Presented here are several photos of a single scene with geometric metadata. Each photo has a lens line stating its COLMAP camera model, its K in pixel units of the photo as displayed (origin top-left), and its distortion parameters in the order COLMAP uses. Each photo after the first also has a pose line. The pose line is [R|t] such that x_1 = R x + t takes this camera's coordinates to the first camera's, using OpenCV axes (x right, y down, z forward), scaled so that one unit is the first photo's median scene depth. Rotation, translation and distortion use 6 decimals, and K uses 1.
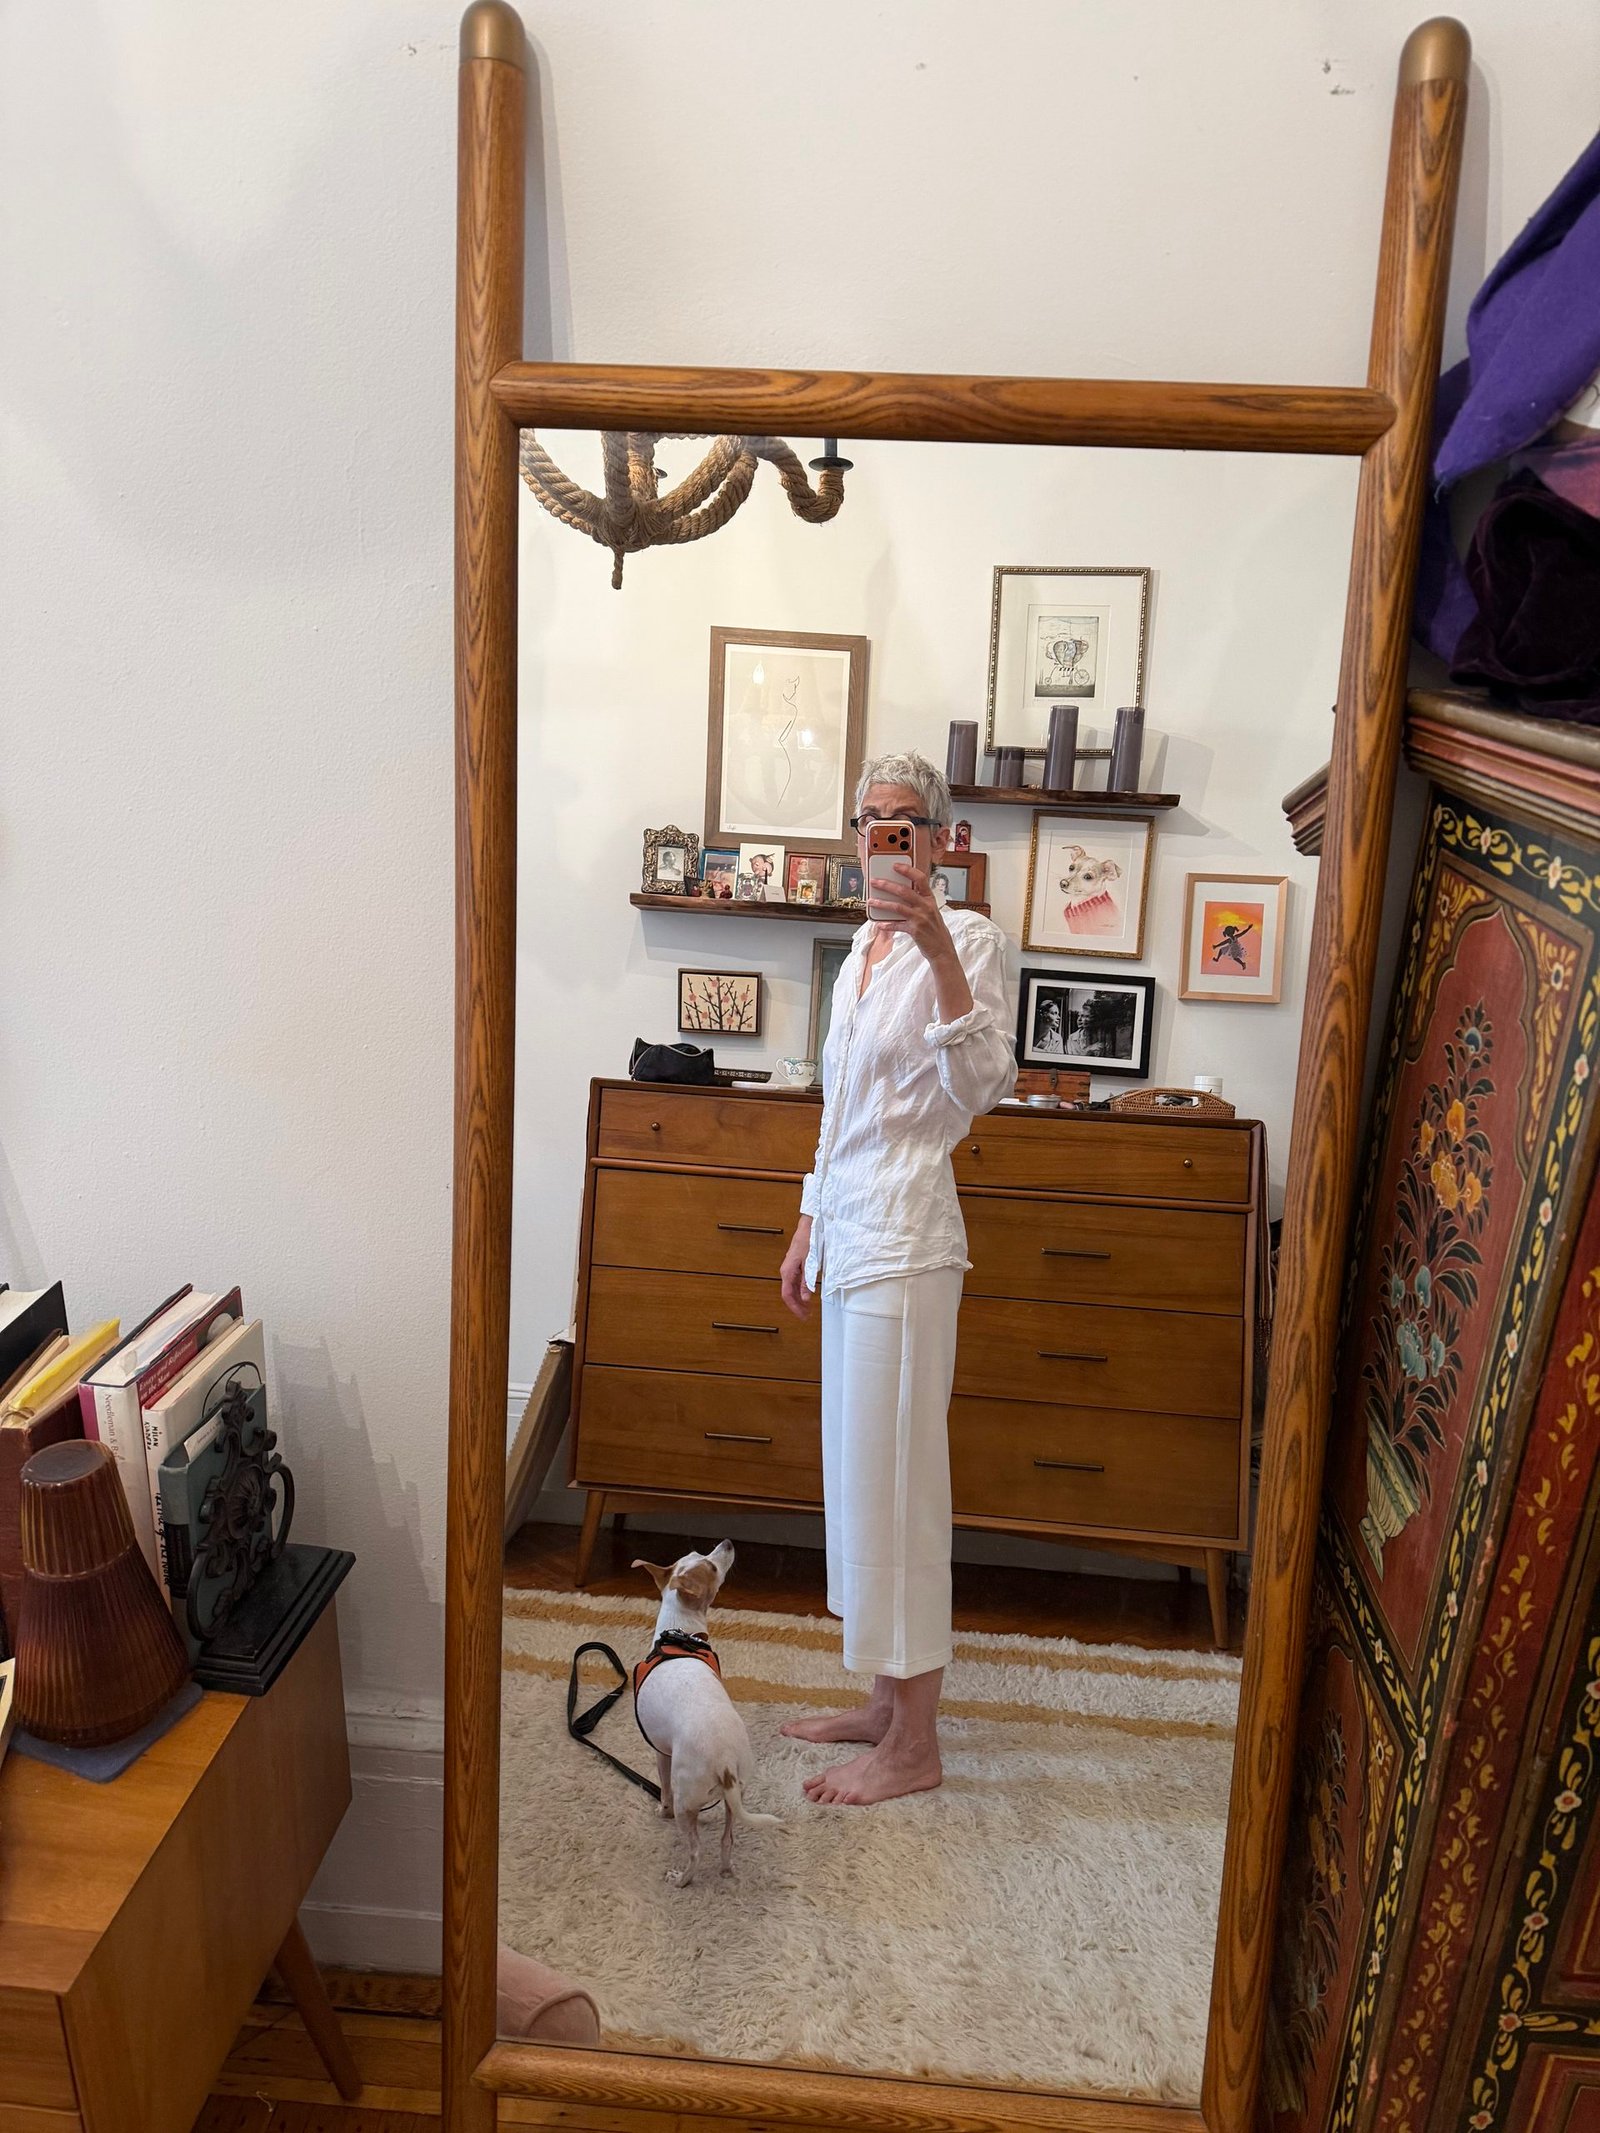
lens RADIAL K [[1498.4, 0, 806.8], [0, 1498.4, 1070.9], [0, 0, 1]] dist [0.025636, -0.029484]
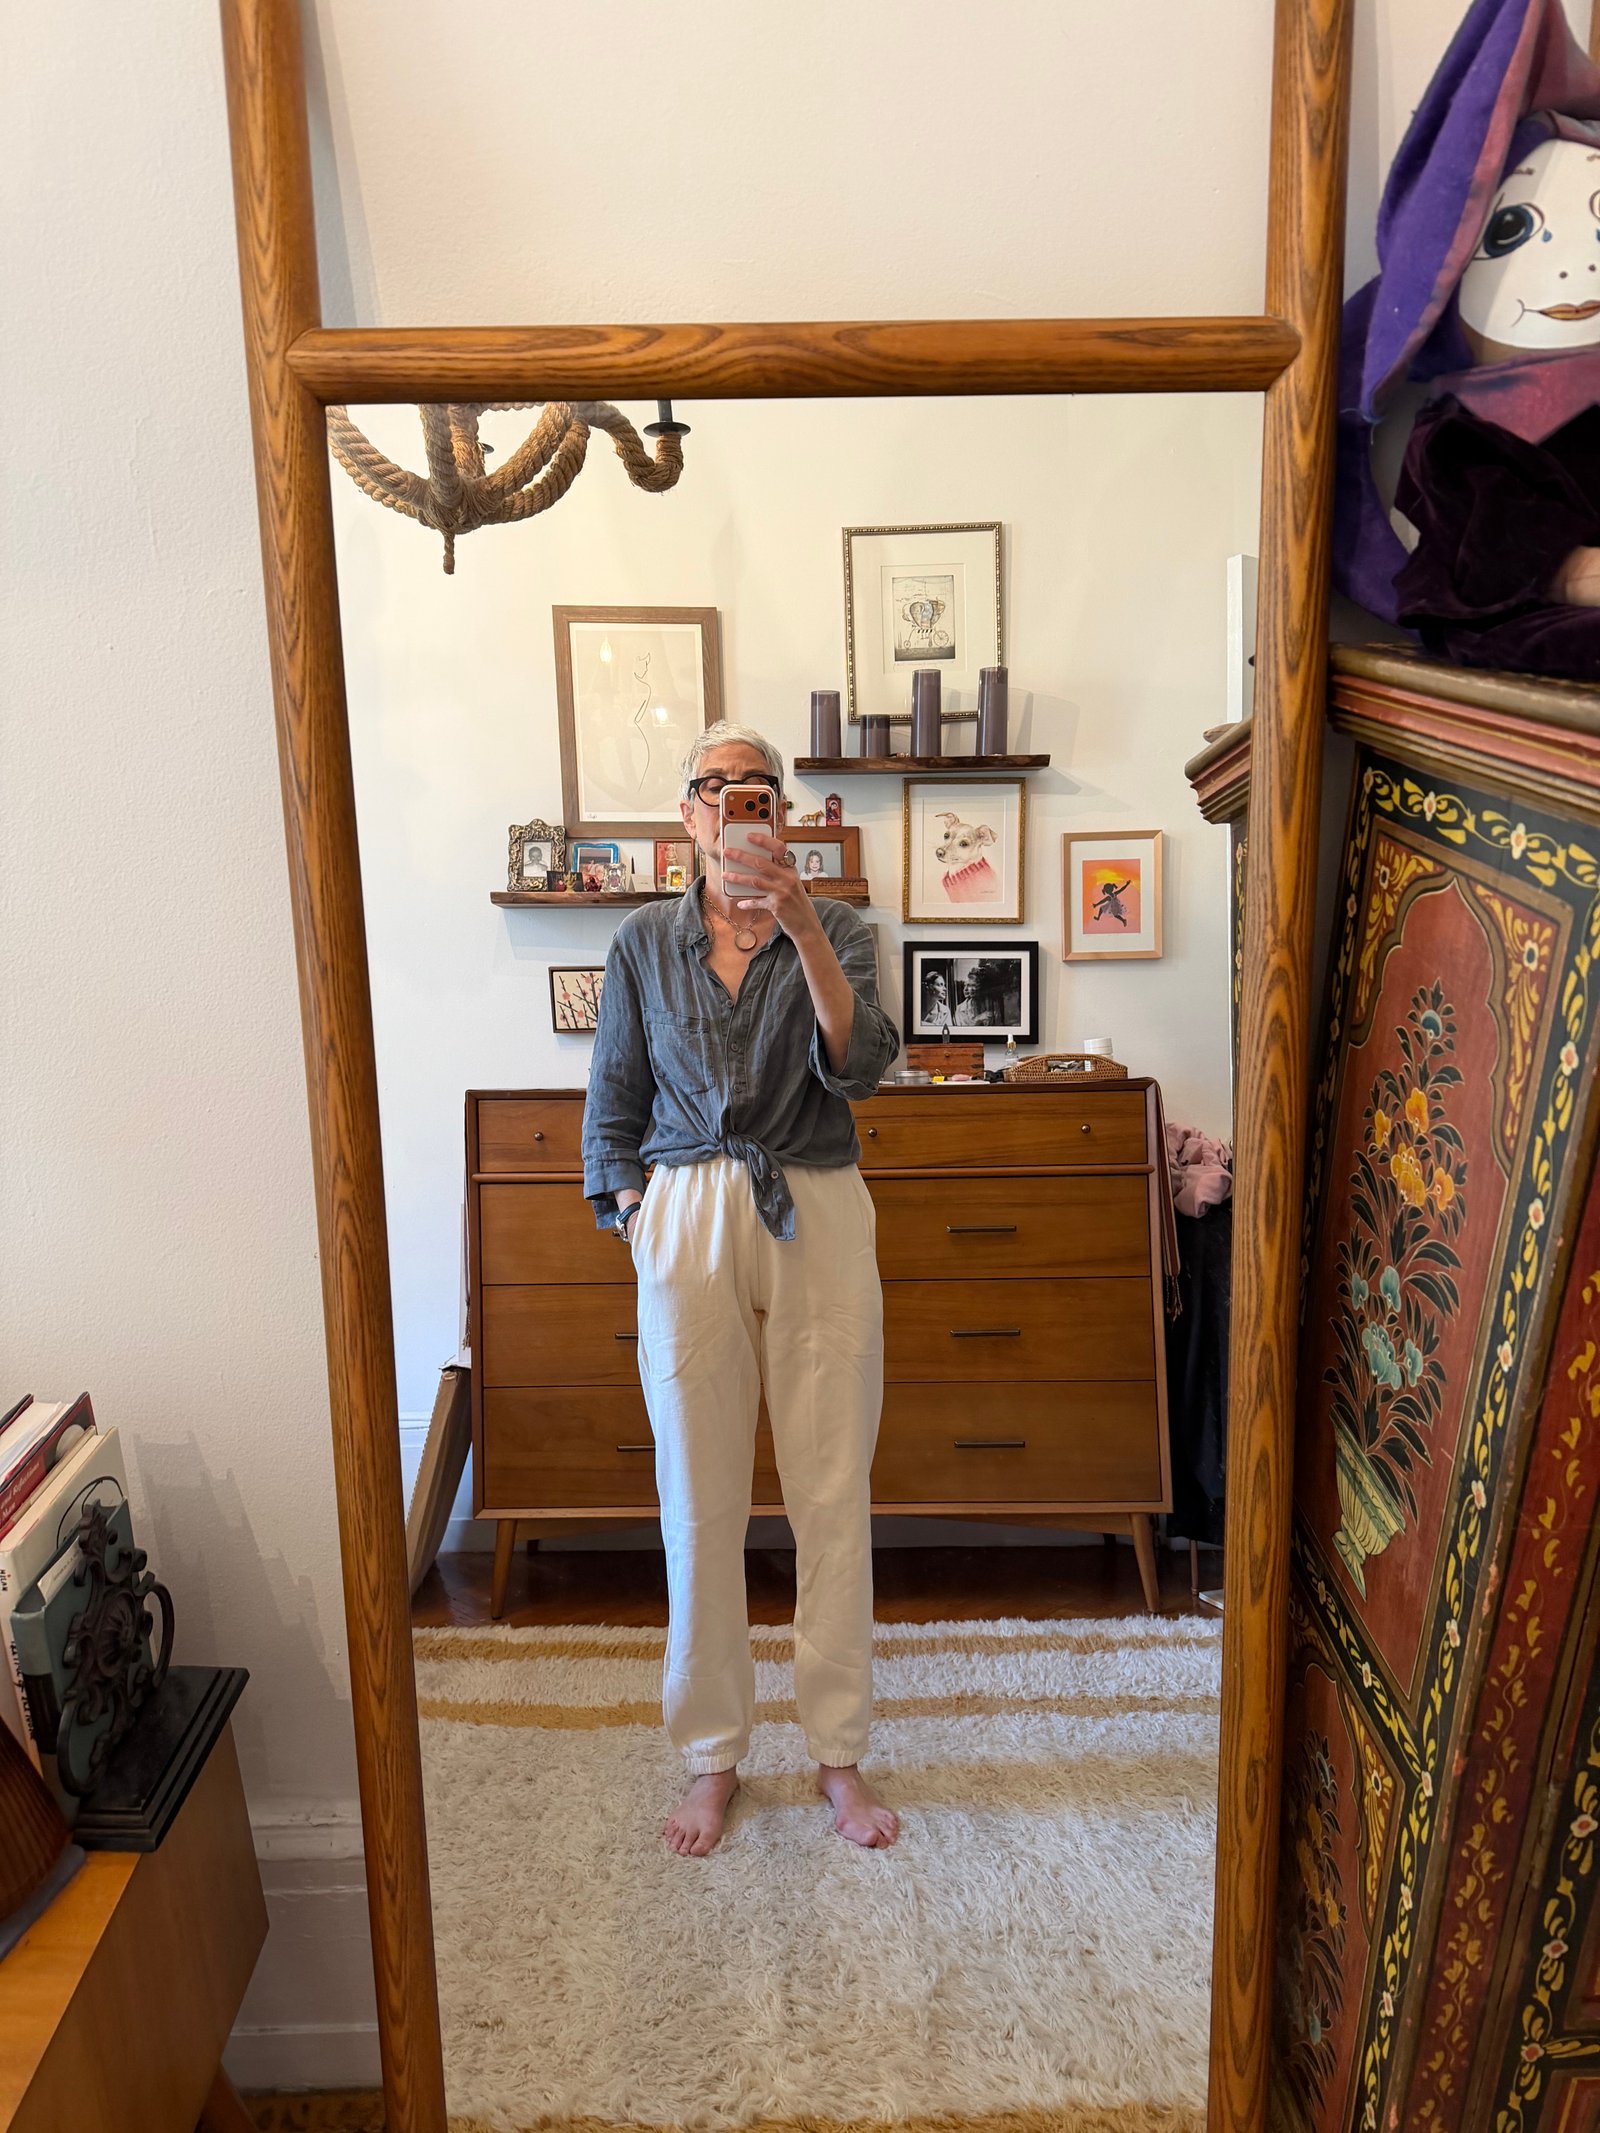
lens RADIAL K [[1500.5, 0, 791.0], [0, 1500.5, 1075.3], [0, 0, 1]] dist [0.028072, -0.034433]
pose [[0.994451, -0.079249, 0.069190, -0.013136], [0.077714, 0.996672, 0.024595, -0.040031], [-0.070909, -0.019082, 0.997300, 0.100441]]
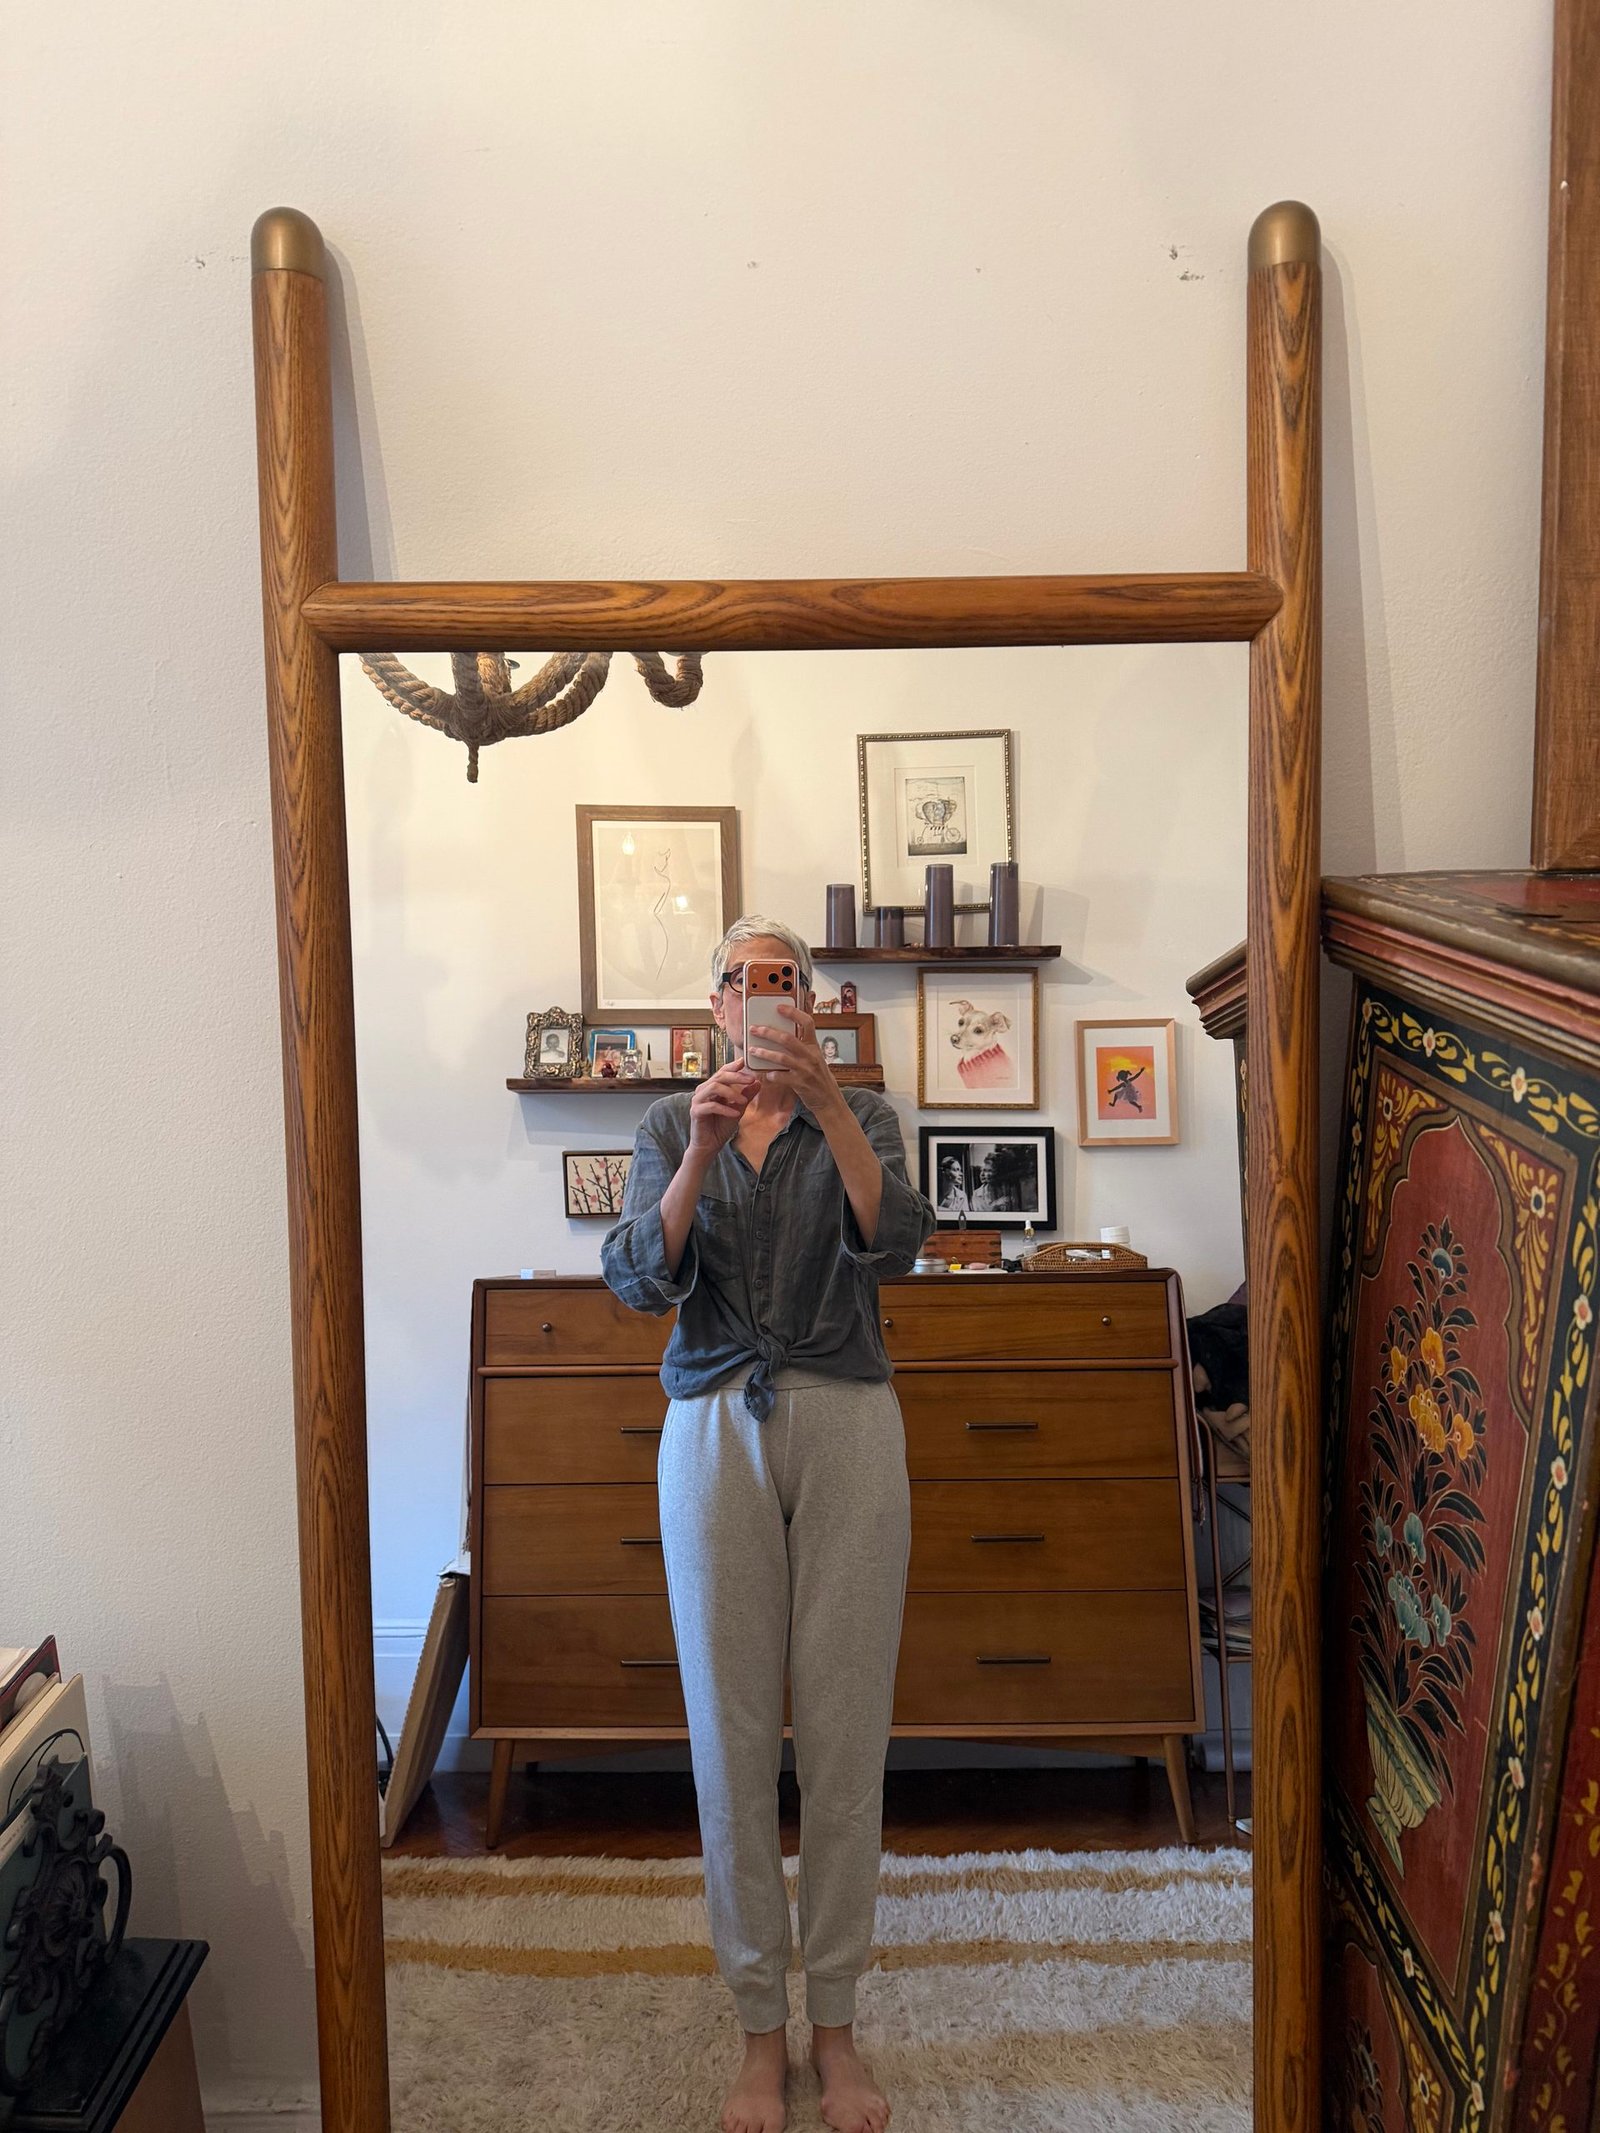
lens RADIAL K [[1501.7, 0, 808.4], [0, 1501.7, 1060.0], [0, 0, 1]] dist [0.019243, -0.023444]
pose [[0.994805, -0.068115, 0.075650, 0.005005], [0.075443, 0.992258, -0.098656, -0.076156], [-0.068344, 0.103850, 0.992242, 0.111671]]
